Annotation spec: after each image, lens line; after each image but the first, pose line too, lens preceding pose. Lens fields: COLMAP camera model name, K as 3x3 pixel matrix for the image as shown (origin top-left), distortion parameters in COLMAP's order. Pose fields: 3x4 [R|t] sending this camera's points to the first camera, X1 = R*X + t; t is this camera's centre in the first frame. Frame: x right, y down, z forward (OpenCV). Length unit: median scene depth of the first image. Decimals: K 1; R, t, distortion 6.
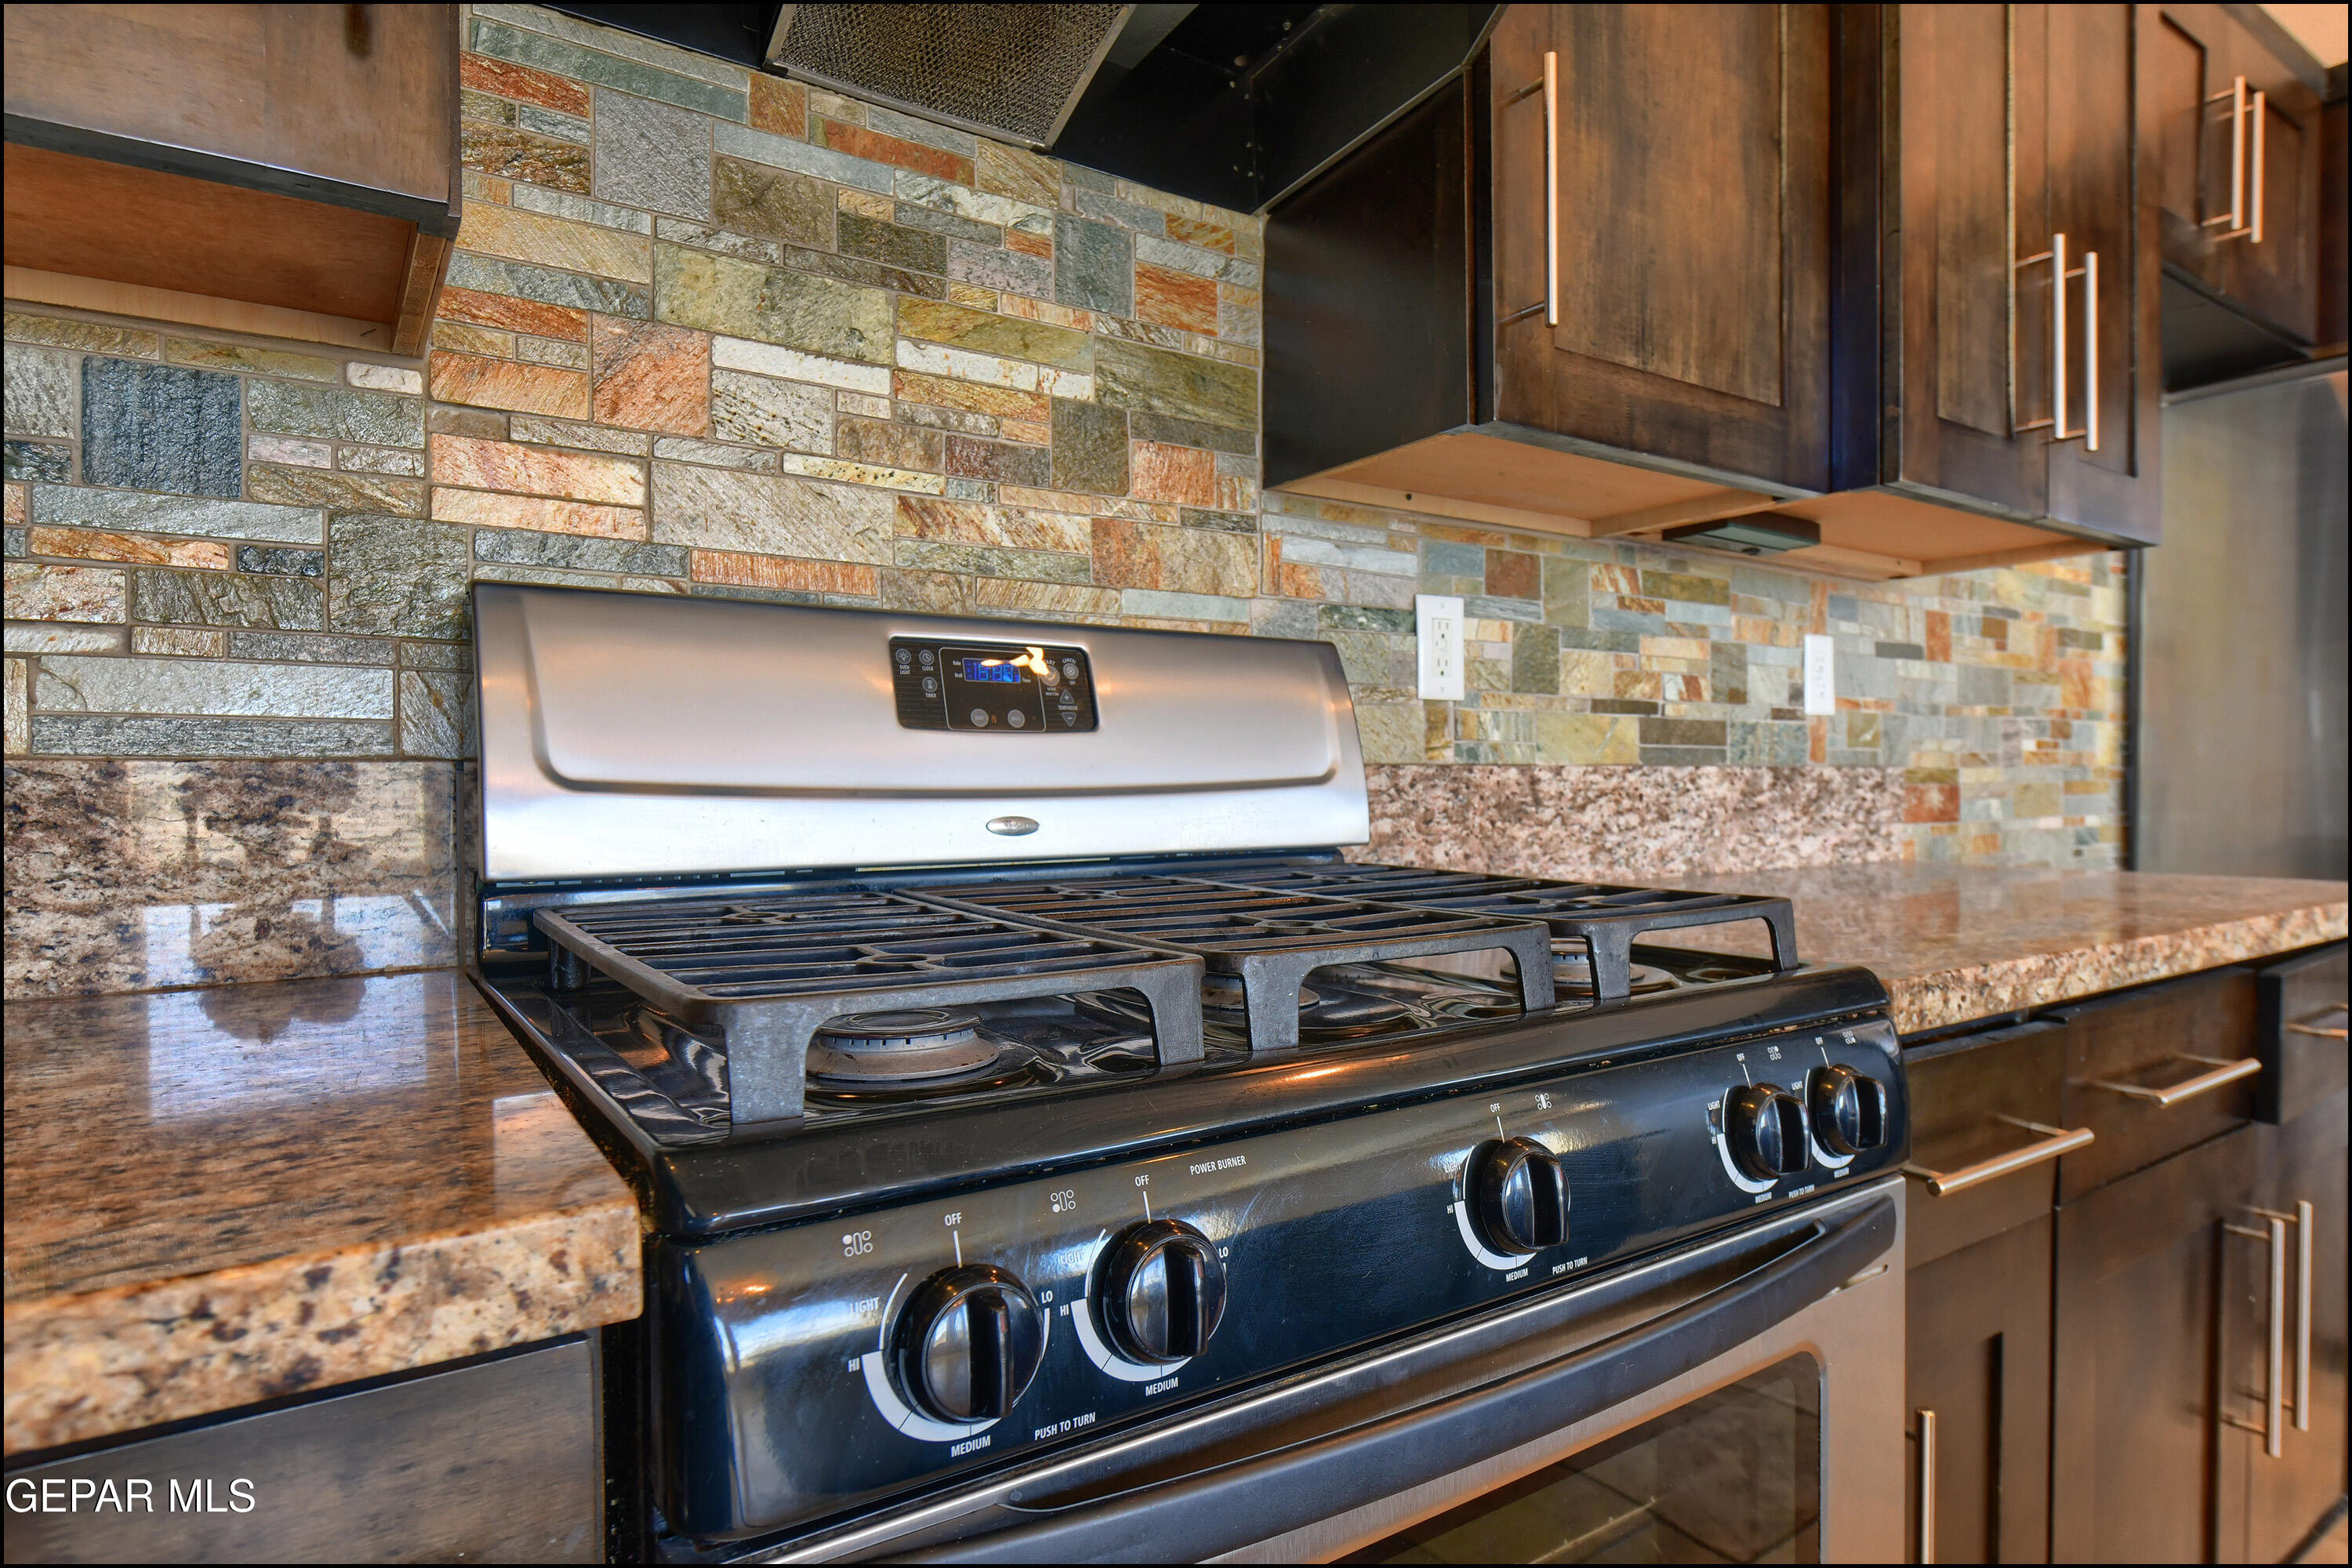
lens RADIAL K [[1308.6, 0, 1198.4], [0, 1308.6, 802.8], [0, 0, 1]] dist [-0.005173, -0.001473]
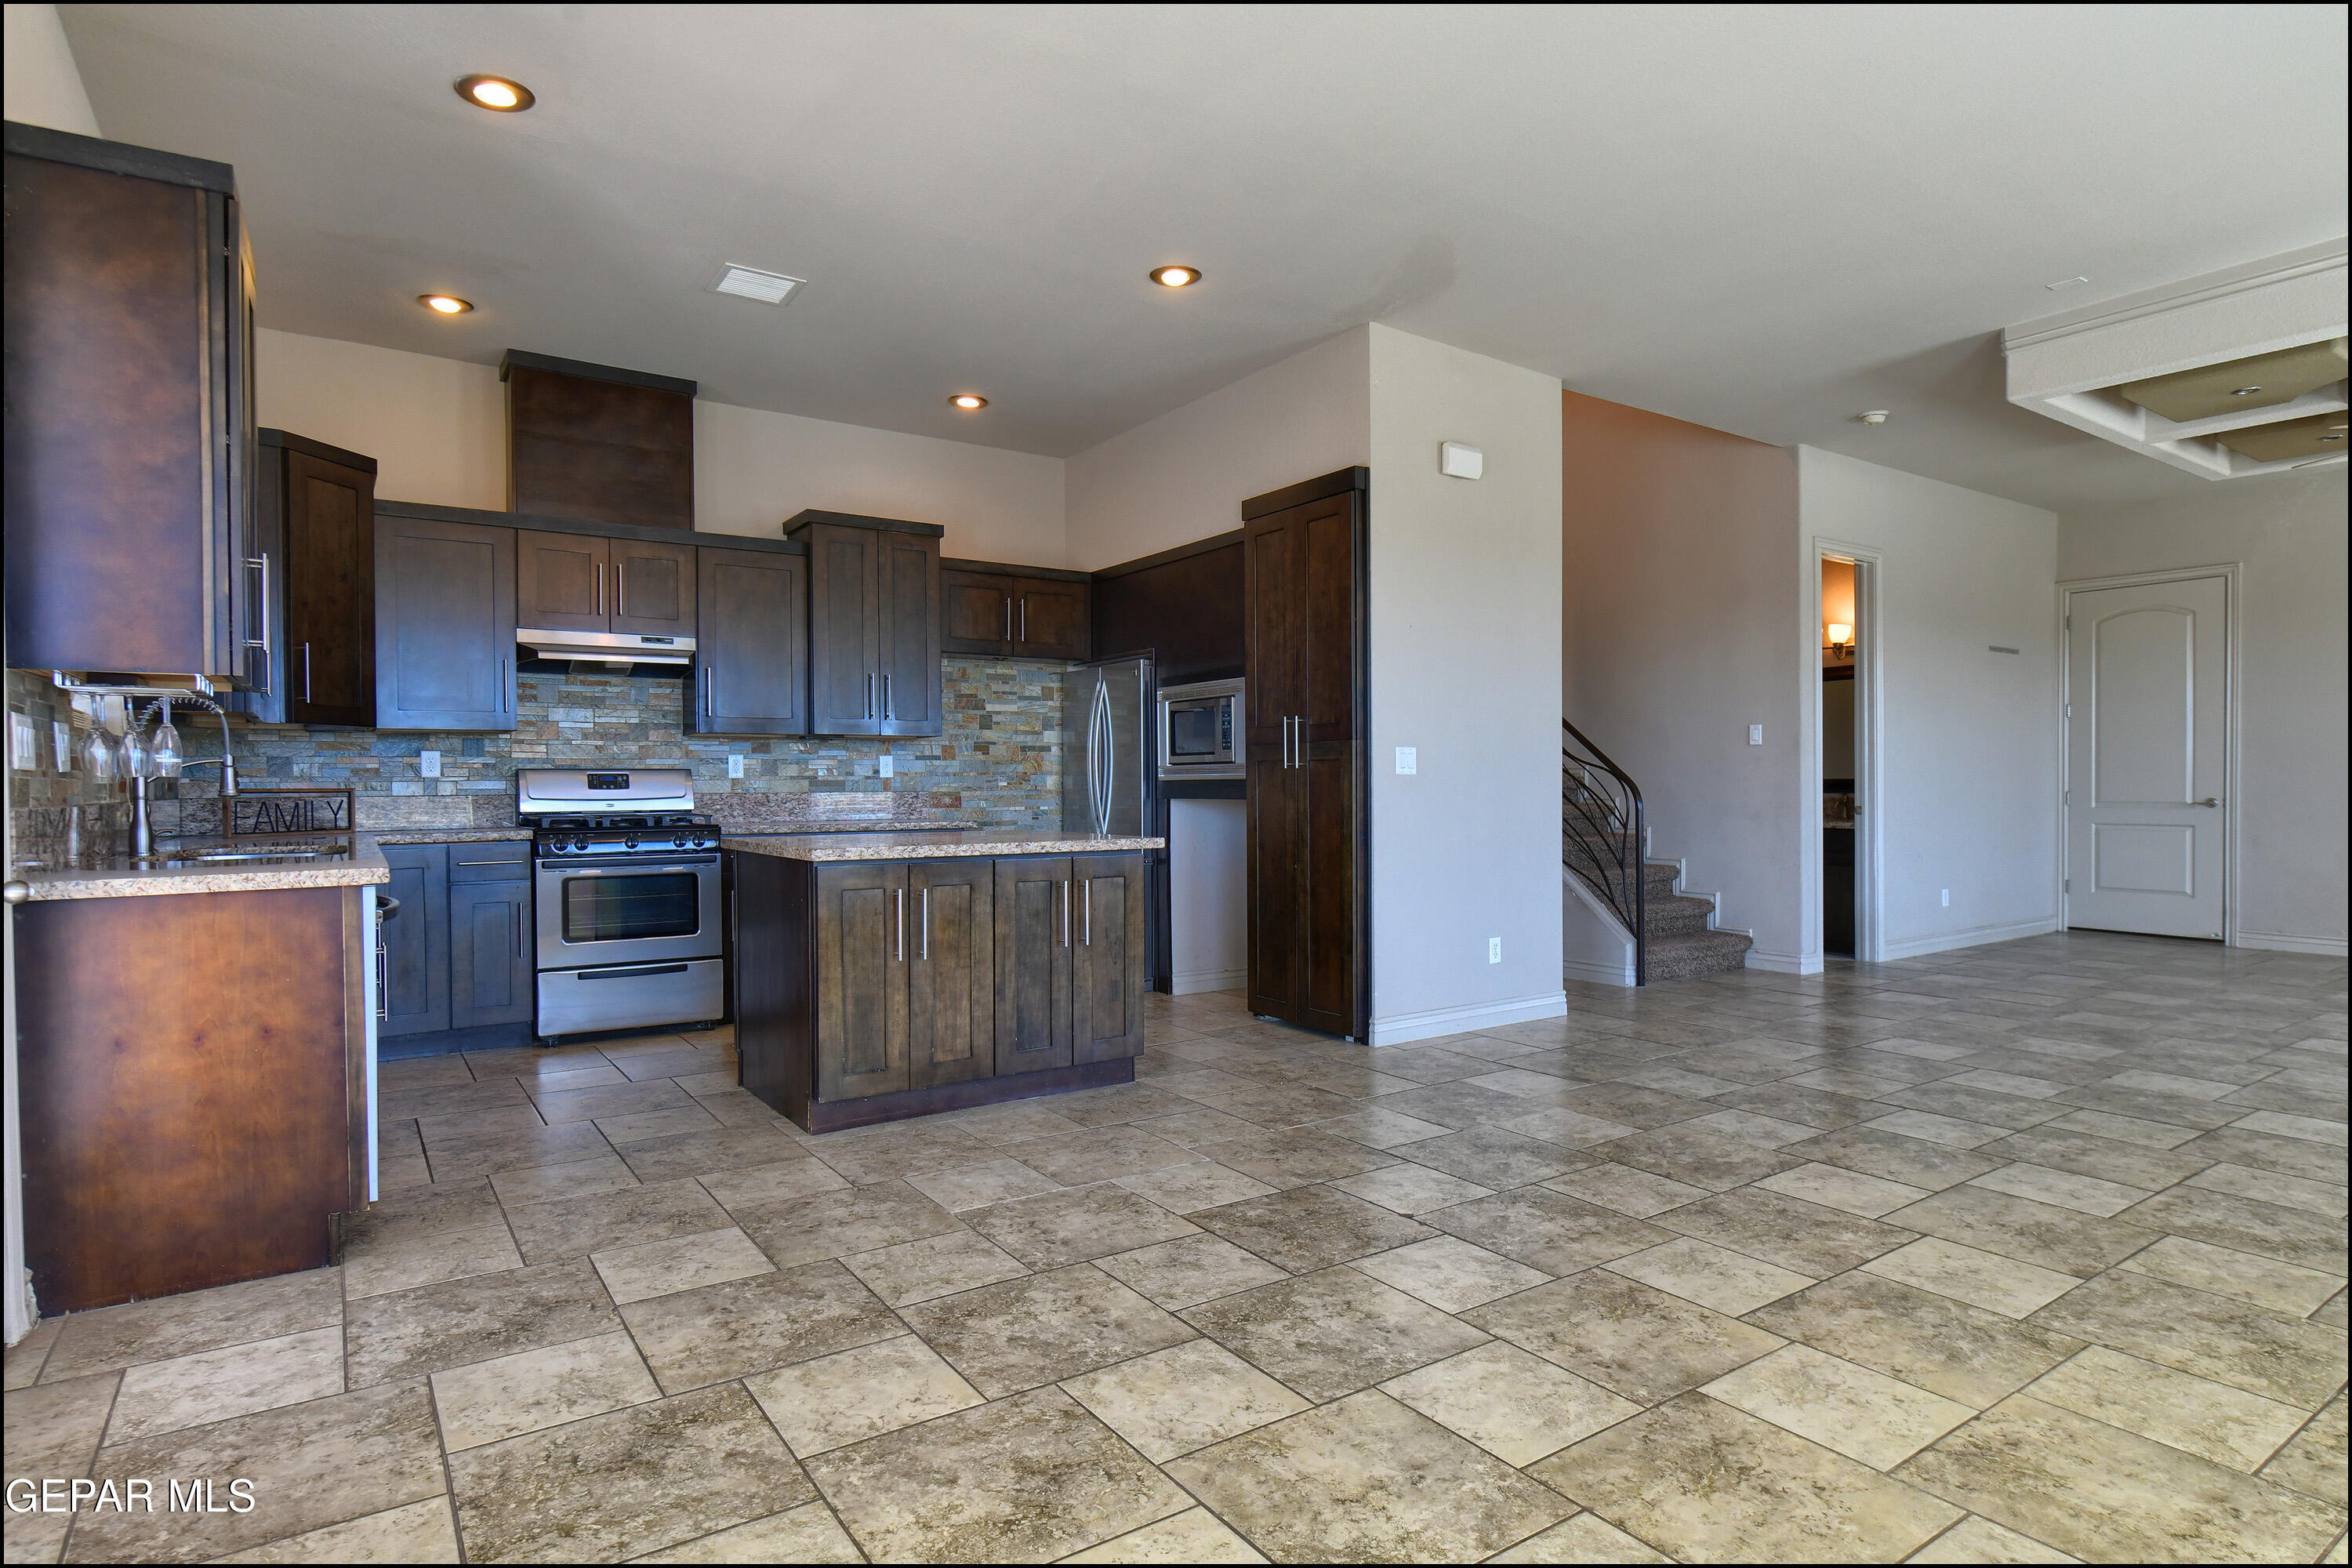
lens RADIAL K [[1248.2, 0, 1196.2], [0, 1248.2, 800.5], [0, 0, 1]] dist [-0.007699, -0.000491]
pose [[0.999976, -0.003888, 0.005807, 1.973003], [0.003929, 0.999967, -0.007112, 0.036726], [-0.005779, 0.007135, 0.999958, -3.697654]]
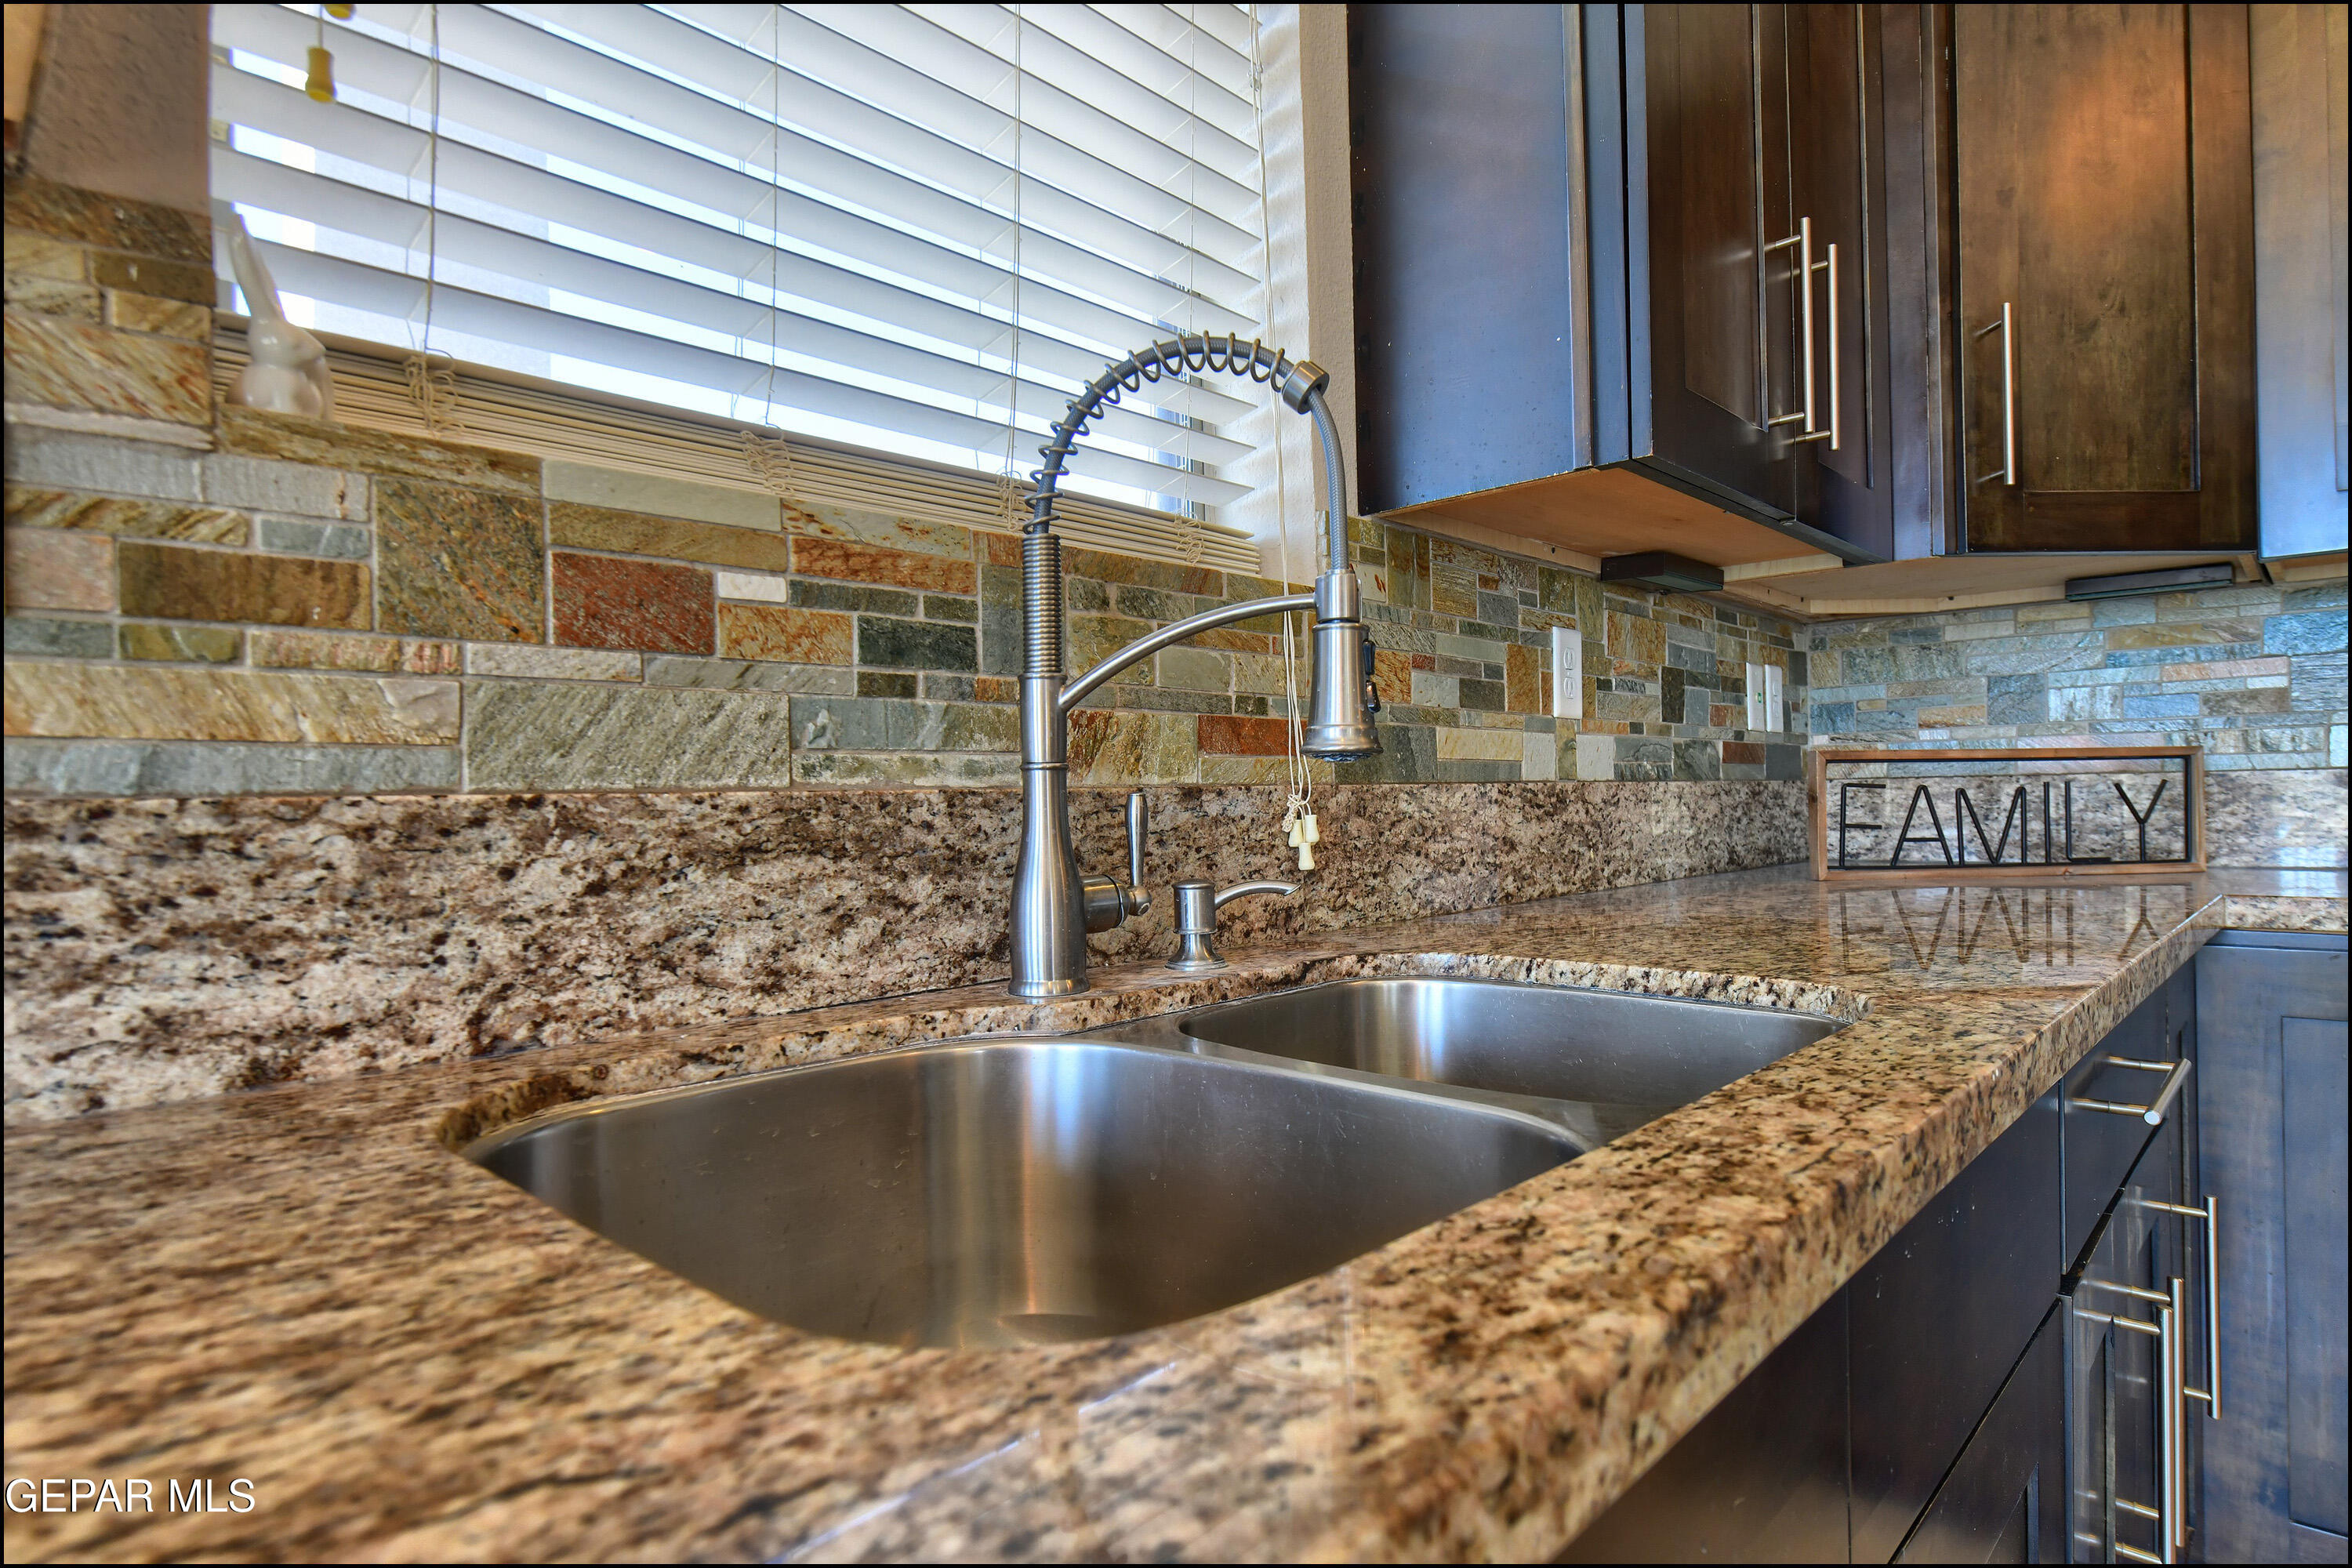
lens RADIAL K [[1248.2, 0, 1196.2], [0, 1248.2, 800.5], [0, 0, 1]] dist [-0.007699, -0.000491]
pose [[0.212017, 0.003241, -0.977261, 0.400818], [-0.003812, 0.999990, 0.002489, 0.020482], [0.977259, 0.003198, 0.212027, -1.059162]]
